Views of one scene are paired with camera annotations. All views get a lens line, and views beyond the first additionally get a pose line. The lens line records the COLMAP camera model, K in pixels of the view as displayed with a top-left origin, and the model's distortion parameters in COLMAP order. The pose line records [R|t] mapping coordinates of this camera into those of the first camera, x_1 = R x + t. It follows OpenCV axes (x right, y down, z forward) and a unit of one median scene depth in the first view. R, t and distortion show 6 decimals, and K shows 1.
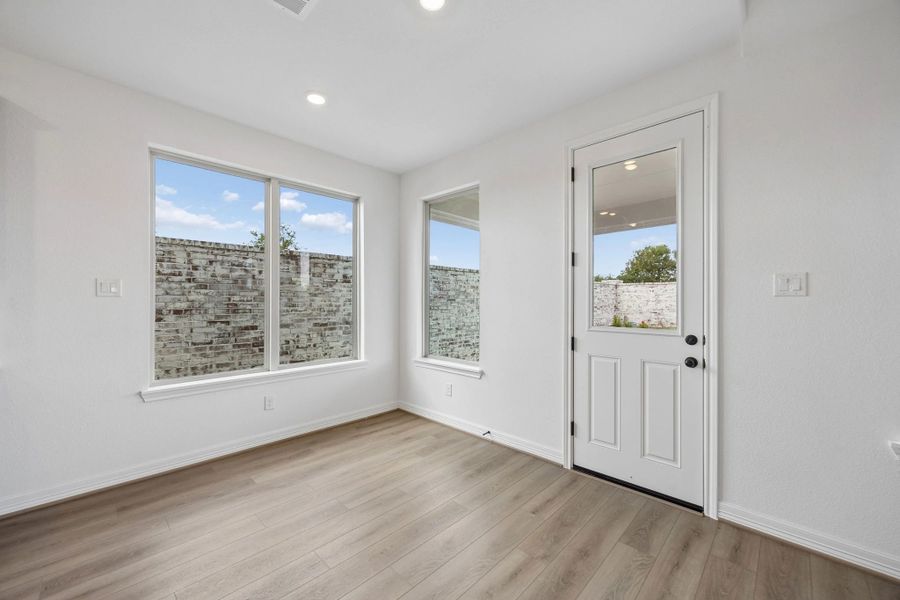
lens RADIAL K [[351.0, 0, 449.0], [0, 351.0, 298.3], [0, 0, 1]] dist [-0.001707, -0.000159]
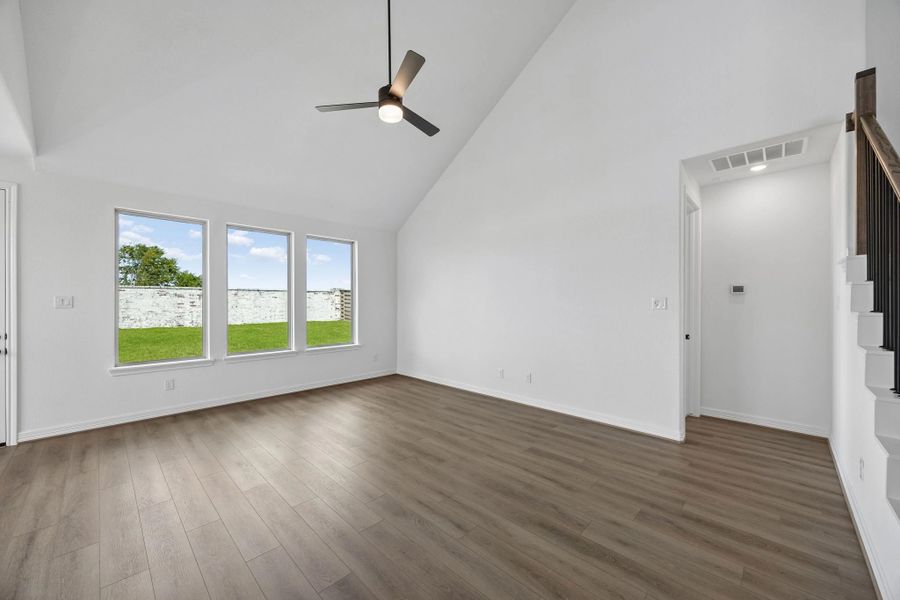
lens RADIAL K [[344.7, 0, 451.2], [0, 344.7, 302.7], [0, 0, 1]] dist [-0.001332, -0.000271]
pose [[0.003542, -0.006994, 0.999969, -0.847668], [-0.007976, 0.999944, 0.007022, -0.060591], [-0.999962, -0.008001, 0.003486, -1.054074]]
